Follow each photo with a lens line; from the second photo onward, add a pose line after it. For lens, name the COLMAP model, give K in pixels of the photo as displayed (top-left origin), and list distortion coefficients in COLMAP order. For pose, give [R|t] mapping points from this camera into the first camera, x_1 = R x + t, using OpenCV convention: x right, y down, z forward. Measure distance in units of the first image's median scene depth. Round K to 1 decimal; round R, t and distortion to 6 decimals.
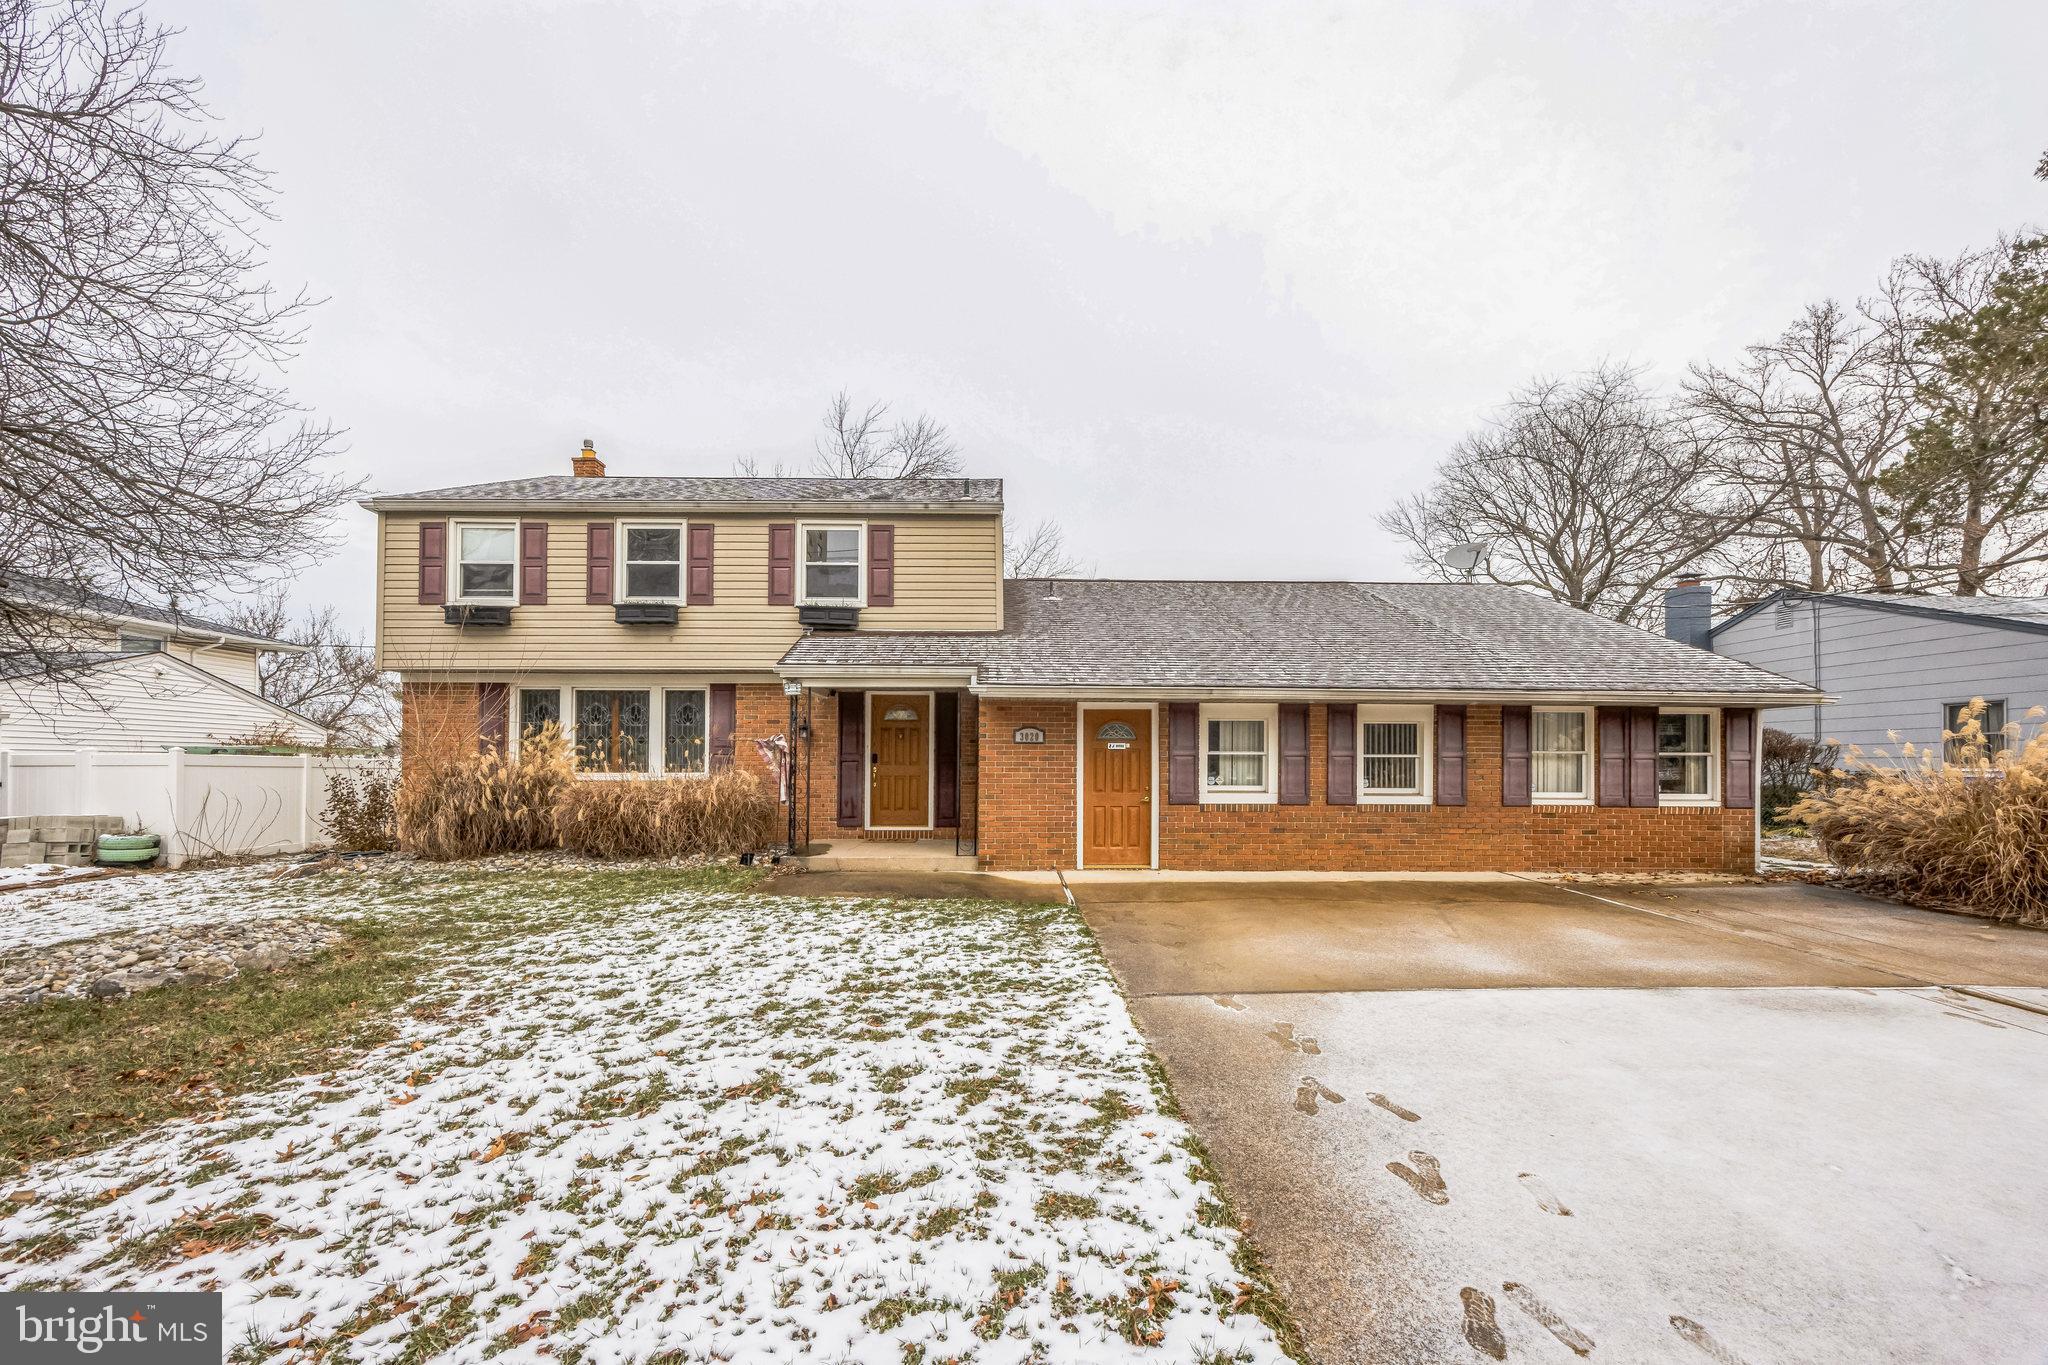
lens RADIAL K [[768.1, 0, 1025.4], [0, 768.1, 745.4], [0, 0, 1]] dist [-0.002831, -0.000116]
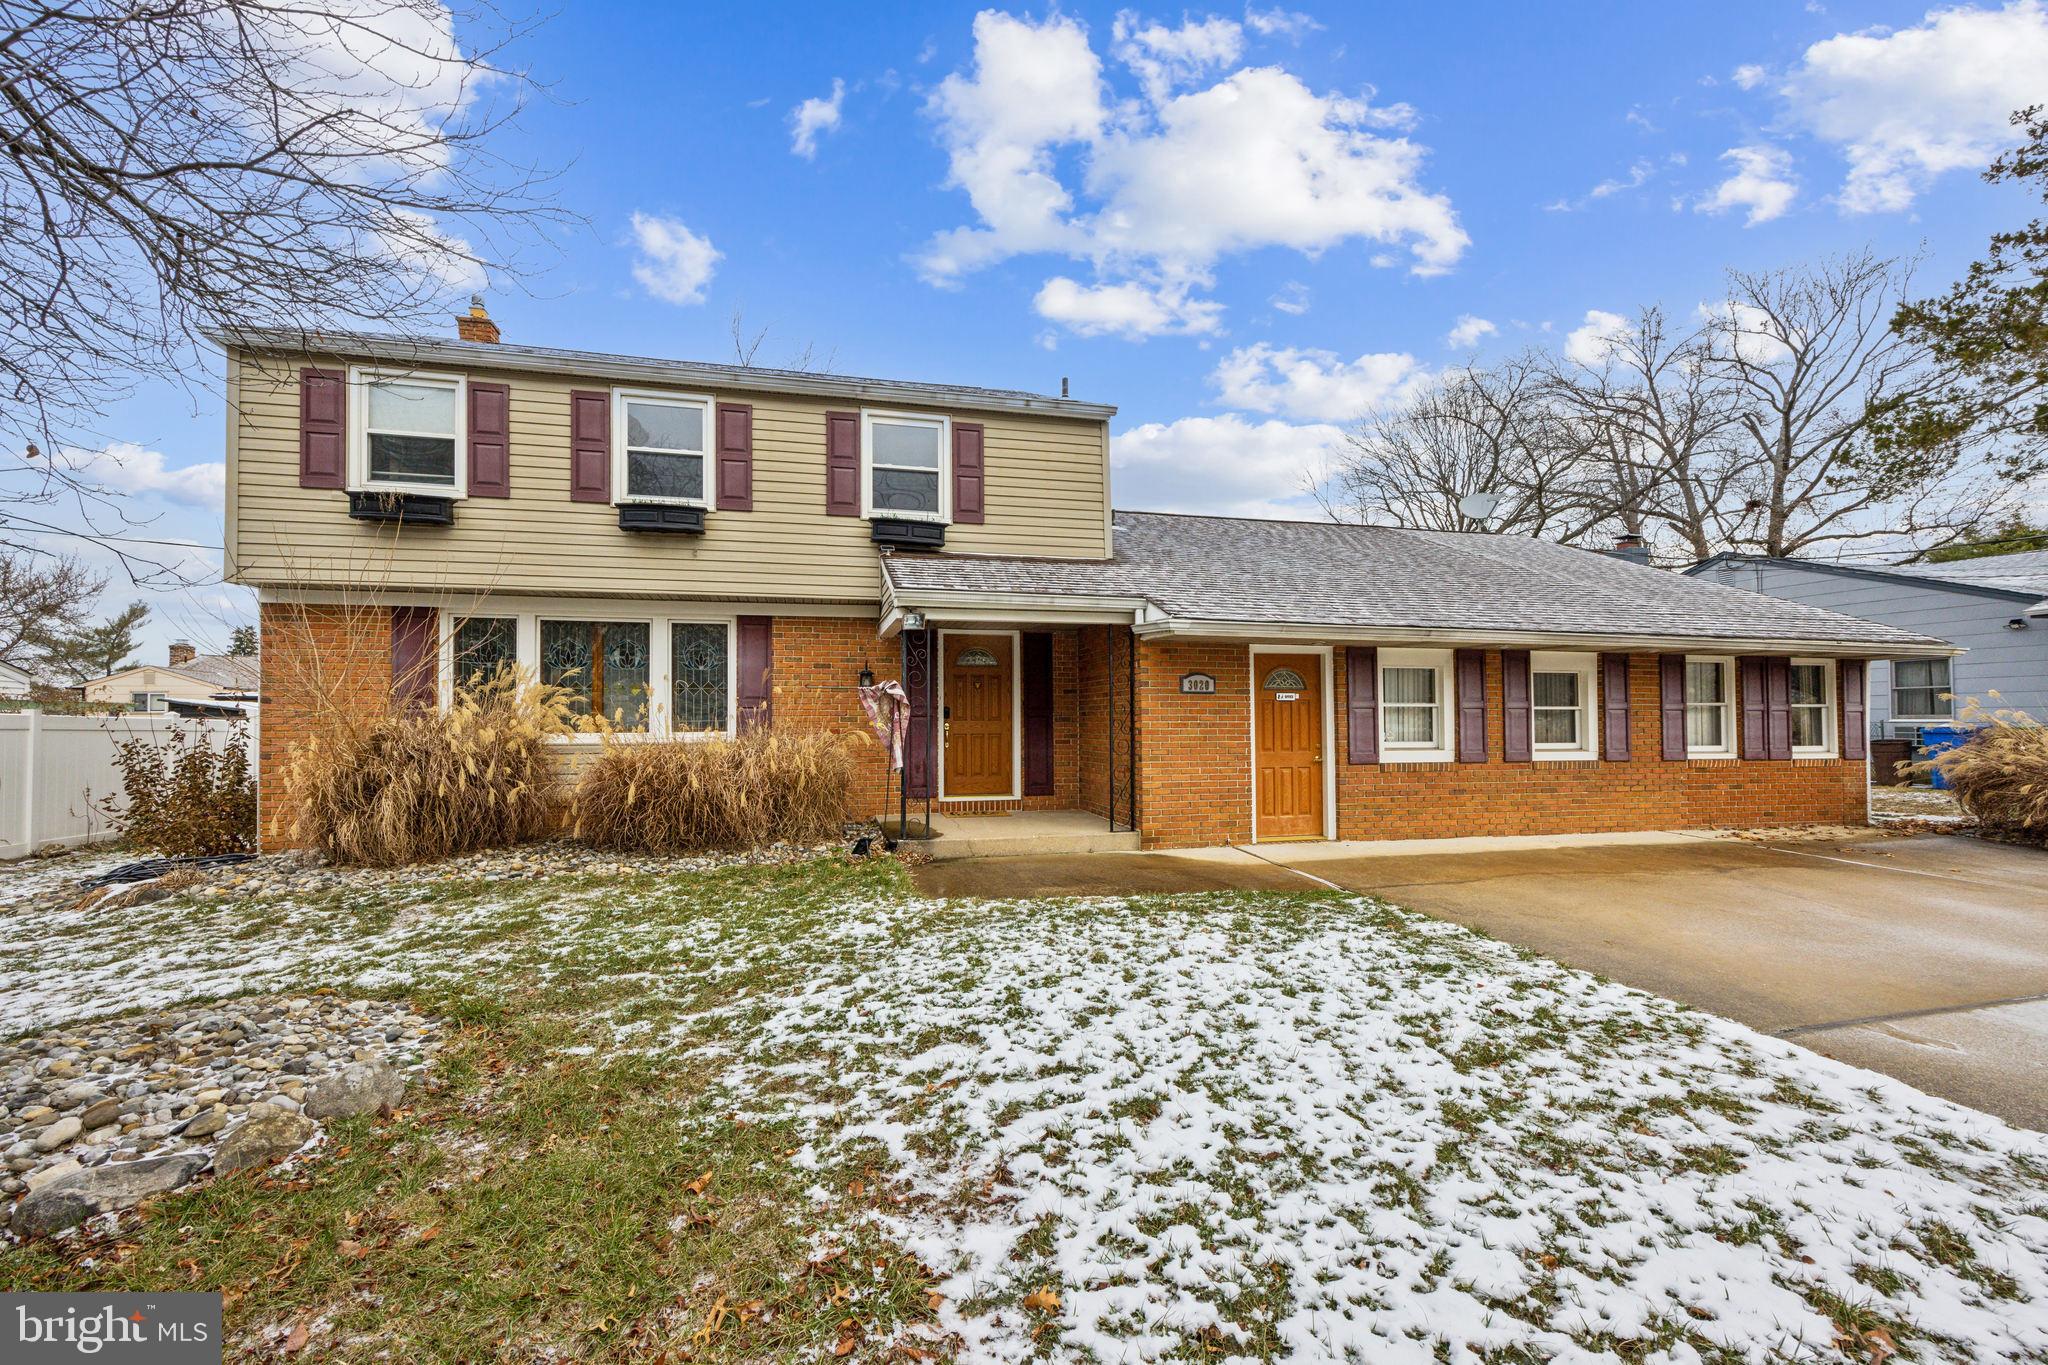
lens RADIAL K [[797.2, 0, 1011.9], [0, 797.2, 689.3], [0, 0, 1]] dist [0.009245, 0.000038]
pose [[0.978817, 0.003238, 0.204713, -0.319050], [-0.000345, 0.999900, -0.014168, 0.004826], [-0.204738, 0.013797, 0.978720, 0.175841]]
